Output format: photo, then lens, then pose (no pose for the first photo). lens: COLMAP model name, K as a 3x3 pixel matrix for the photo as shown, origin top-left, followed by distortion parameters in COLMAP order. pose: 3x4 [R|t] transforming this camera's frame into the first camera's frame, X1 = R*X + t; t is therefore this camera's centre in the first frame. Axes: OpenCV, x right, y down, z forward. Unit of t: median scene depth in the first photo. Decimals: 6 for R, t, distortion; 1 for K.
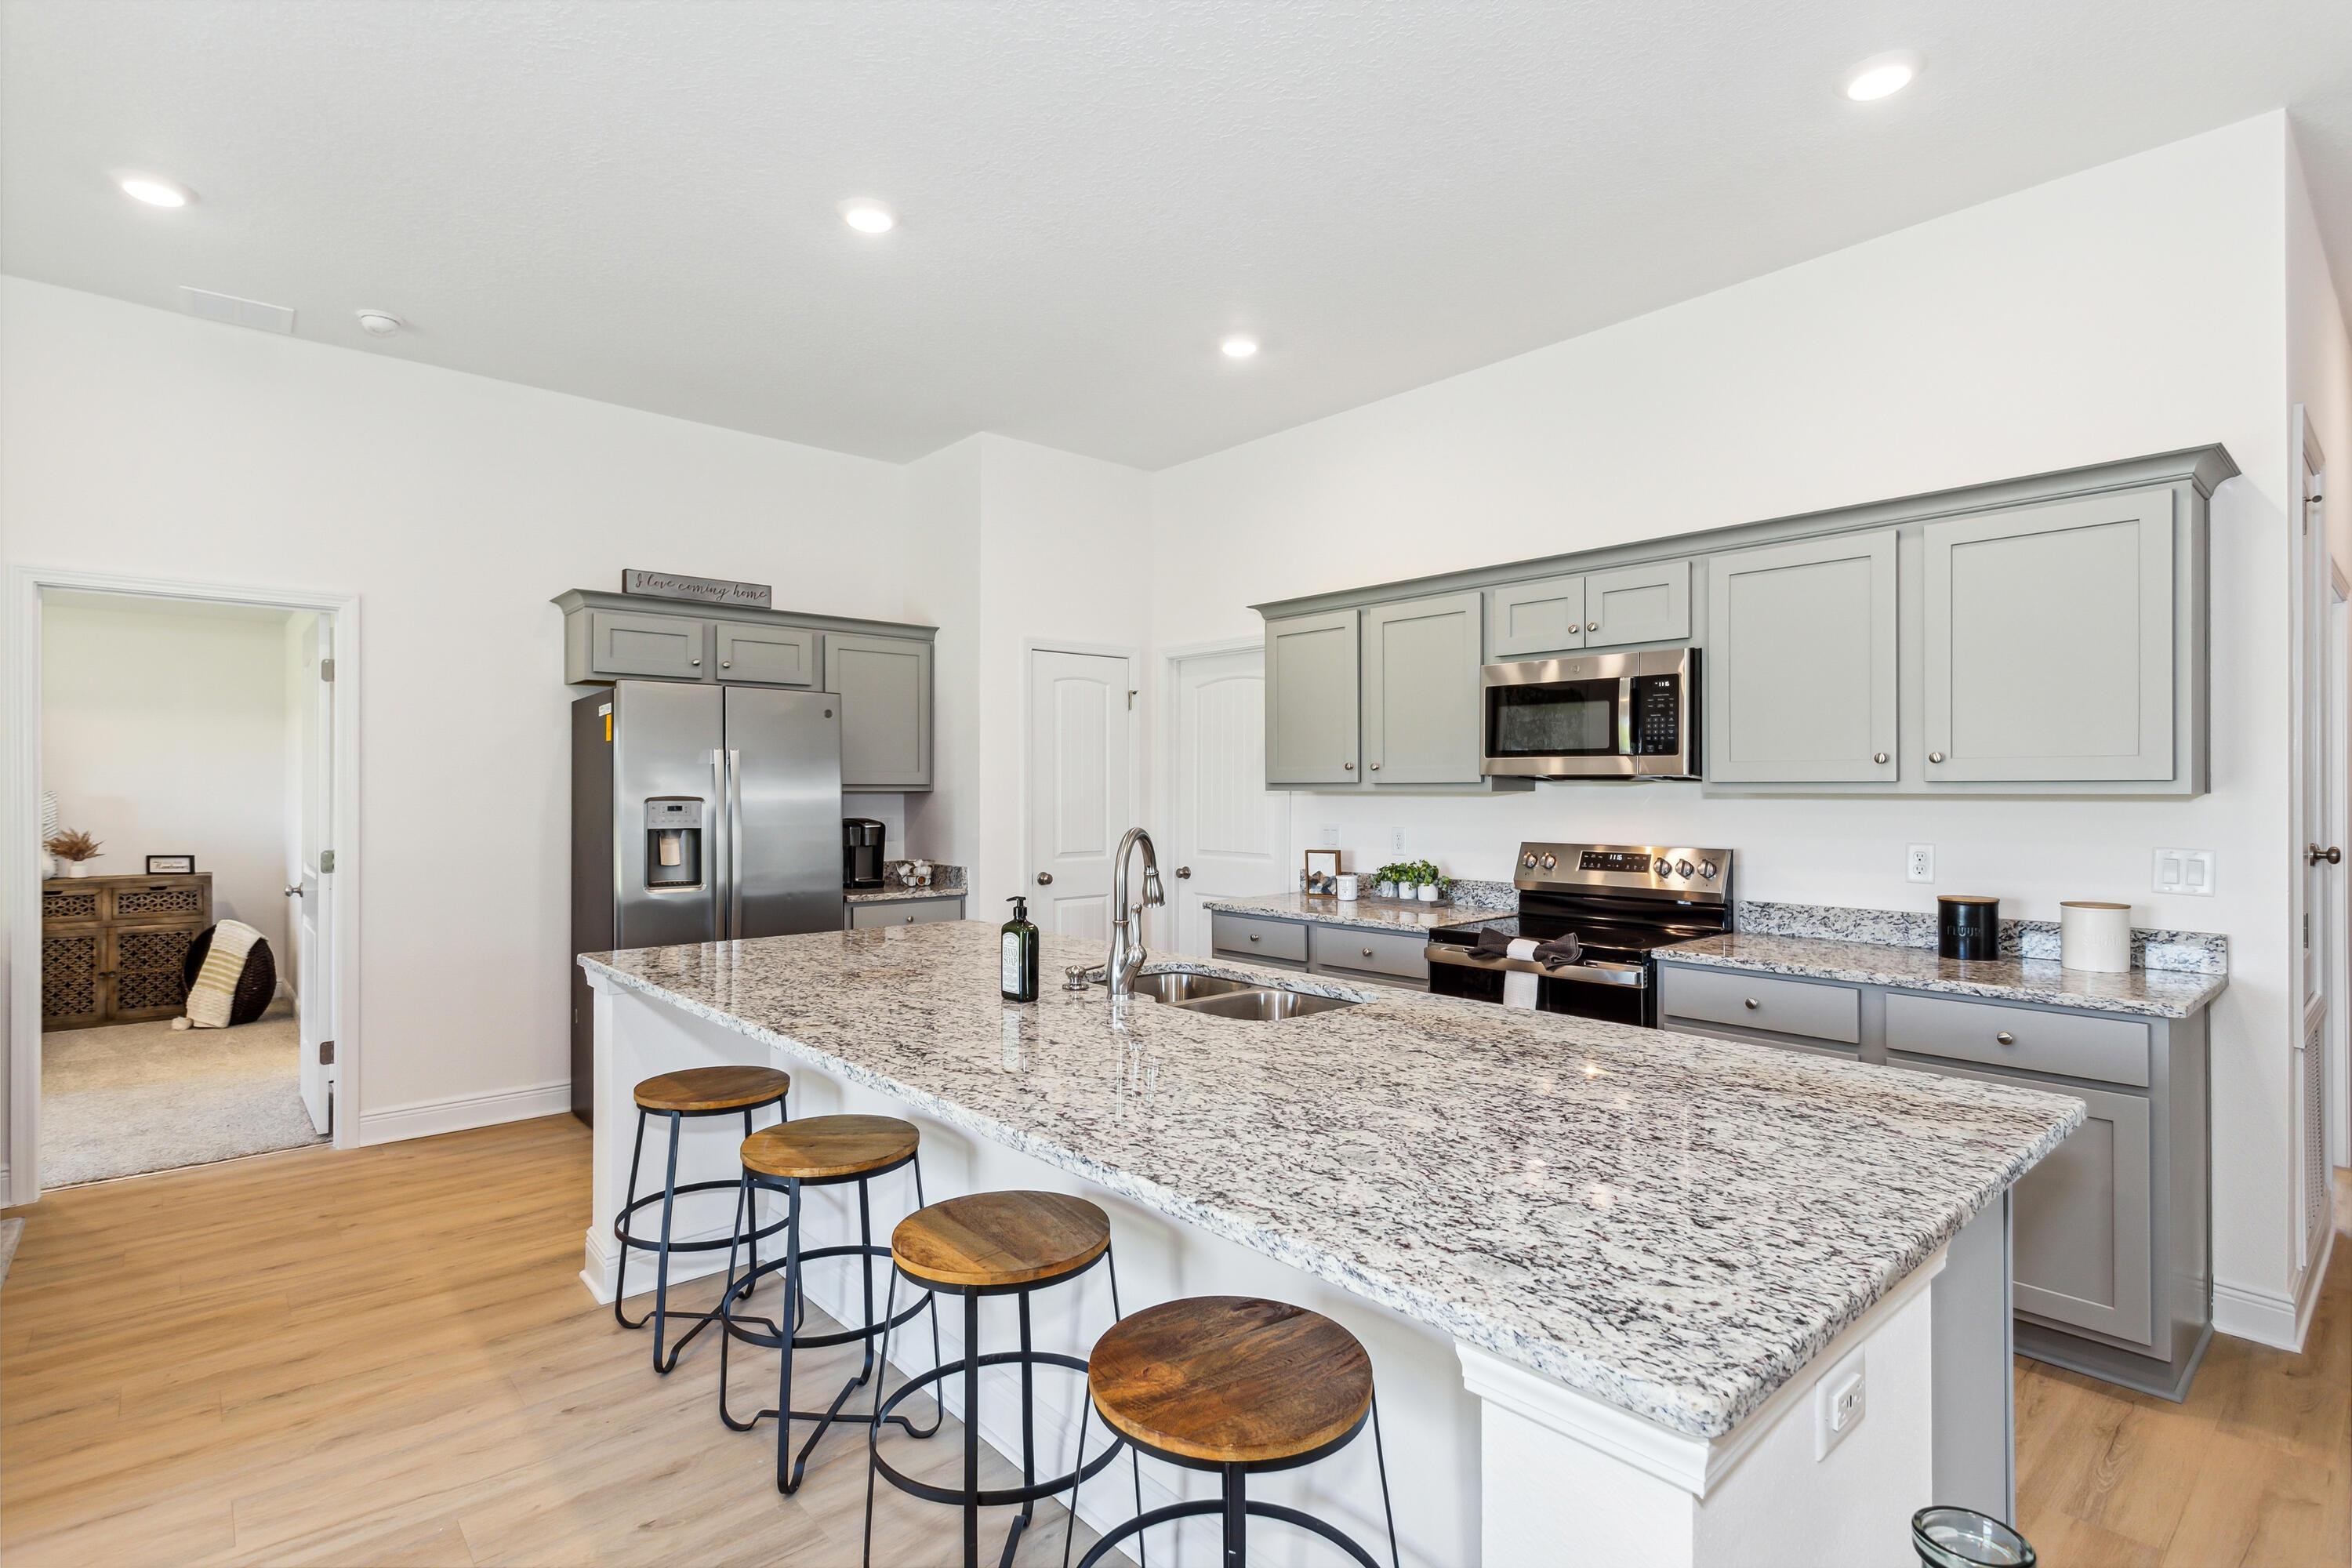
lens RADIAL K [[1127.6, 0, 1184.7], [0, 1127.6, 789.8], [0, 0, 1]] dist [0.001906, -0.000164]
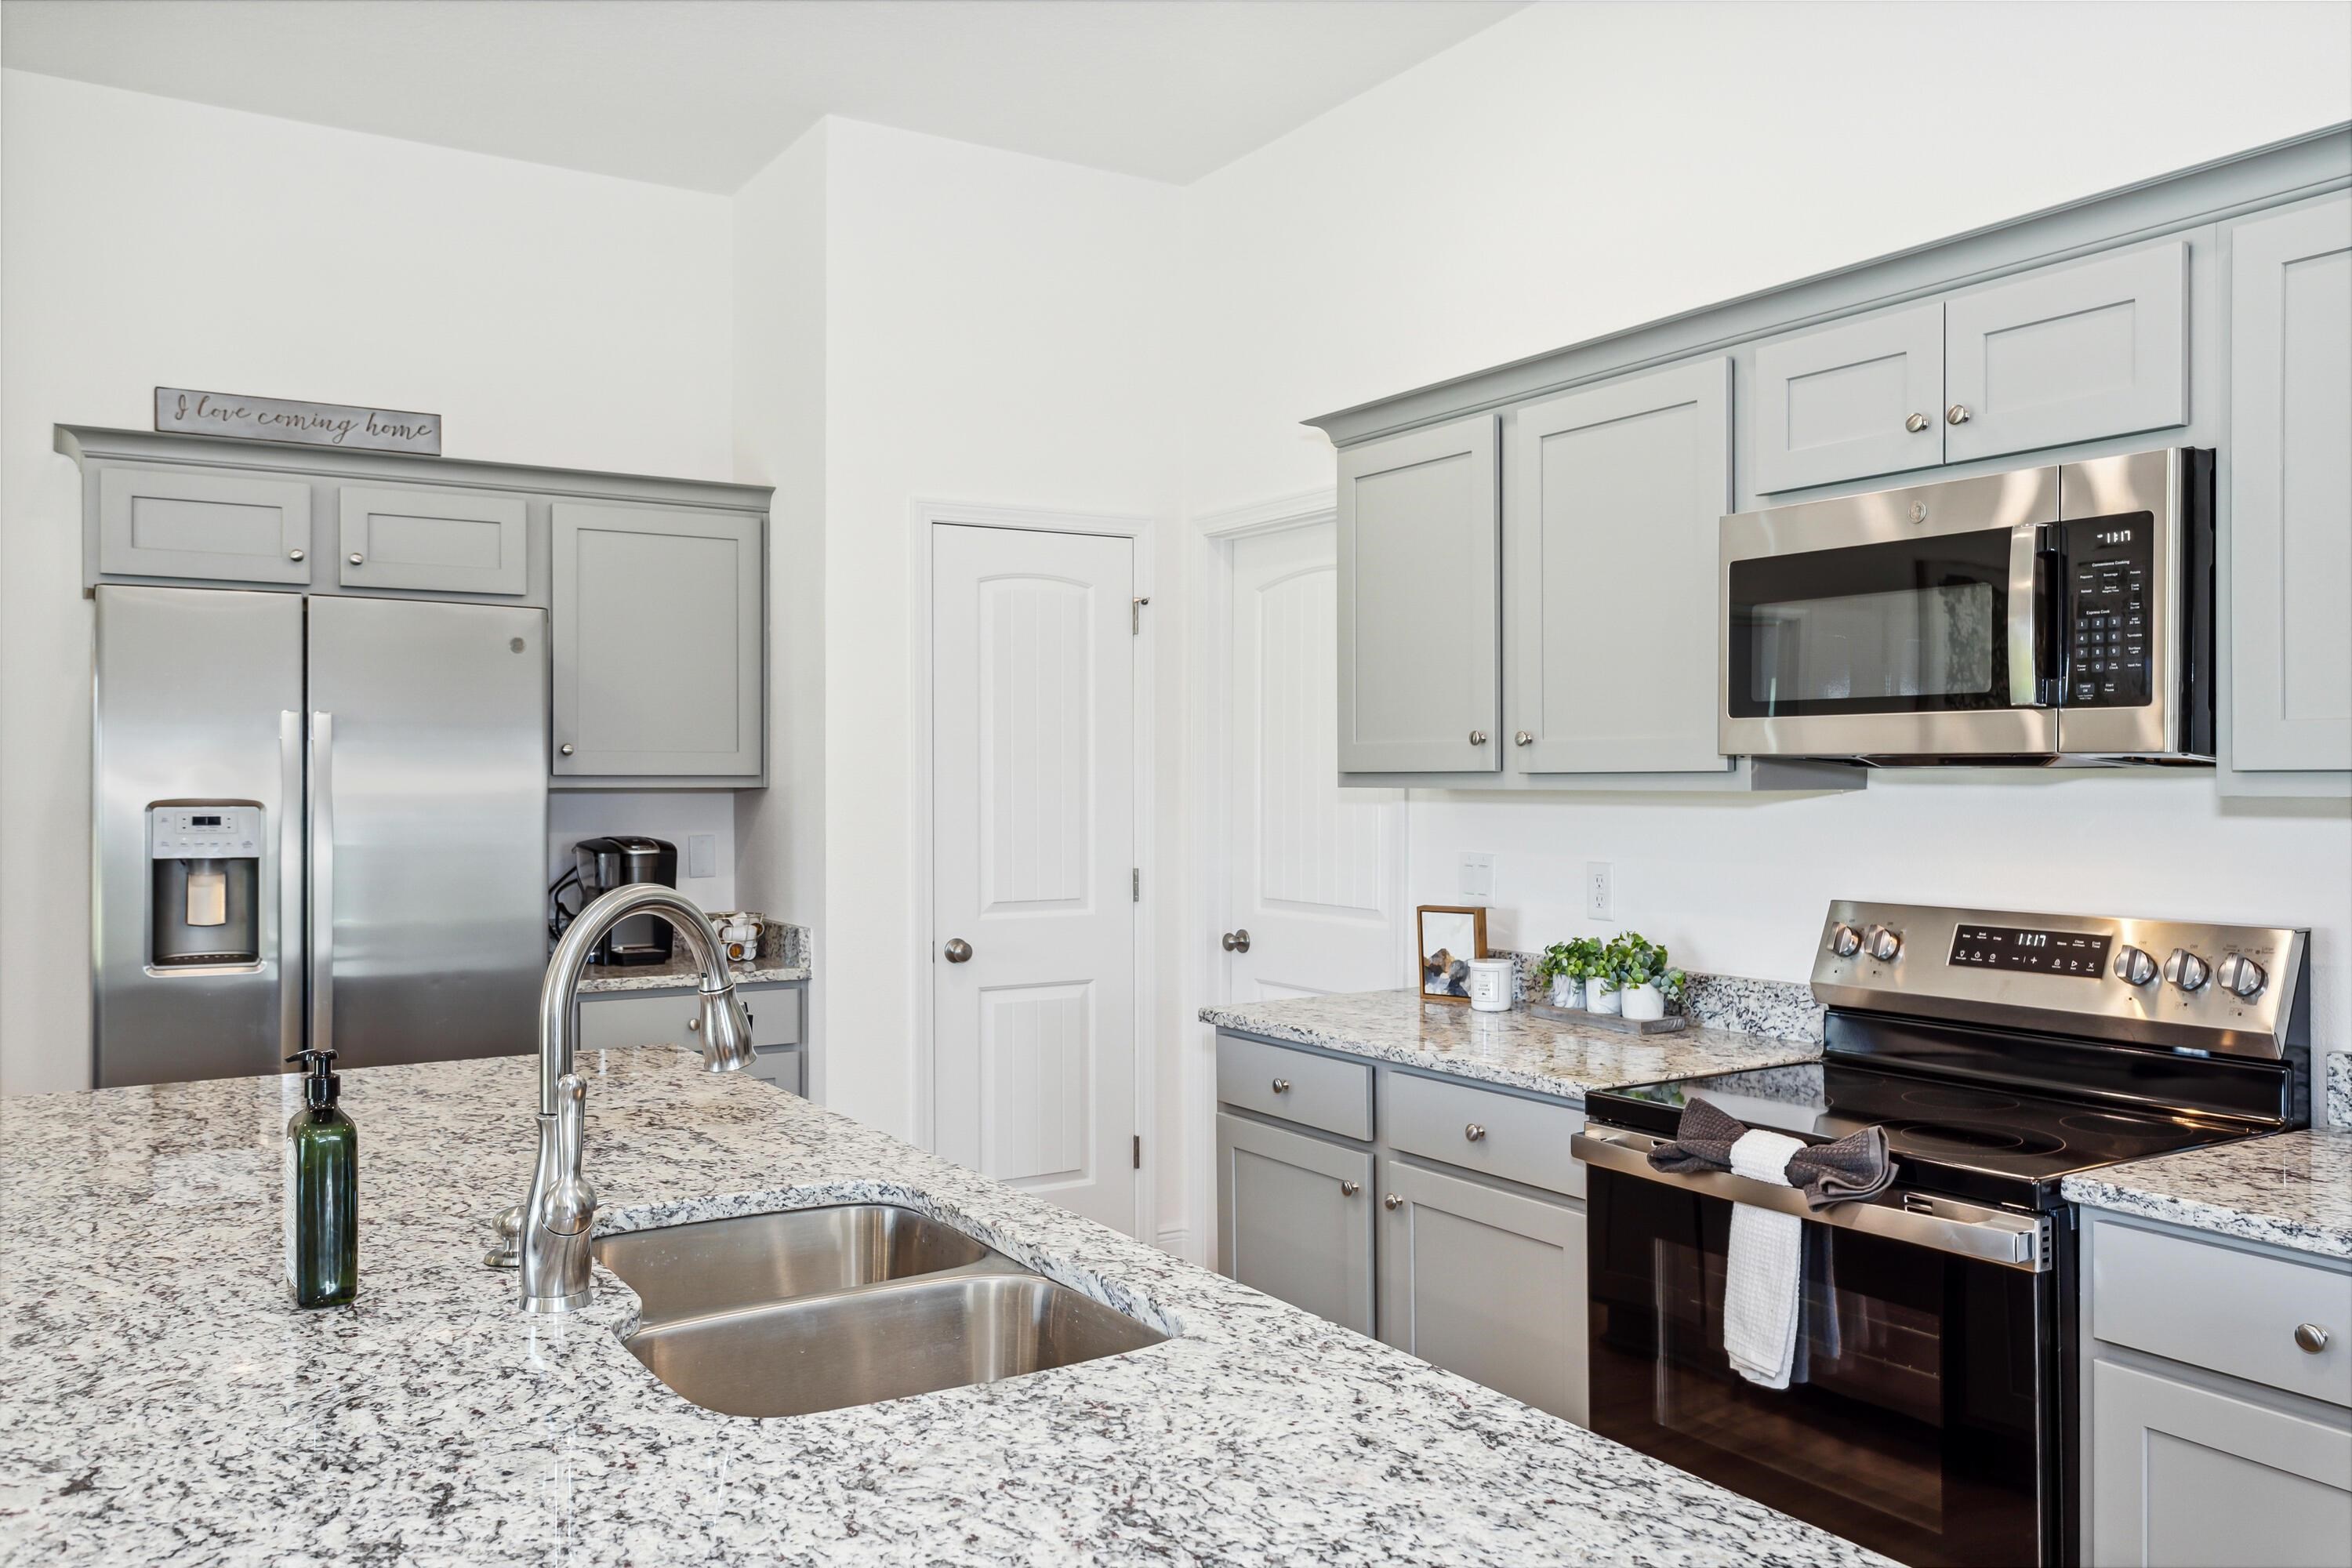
lens RADIAL K [[1804.4, 0, 1173.6], [0, 1804.4, 789.5], [0, 0, 1]] dist [0.008547, -0.000250]
pose [[0.984920, 0.000204, -0.173011, 0.155303], [0.000848, 0.999982, 0.006007, -0.003417], [0.173009, -0.006063, 0.984902, 0.219054]]
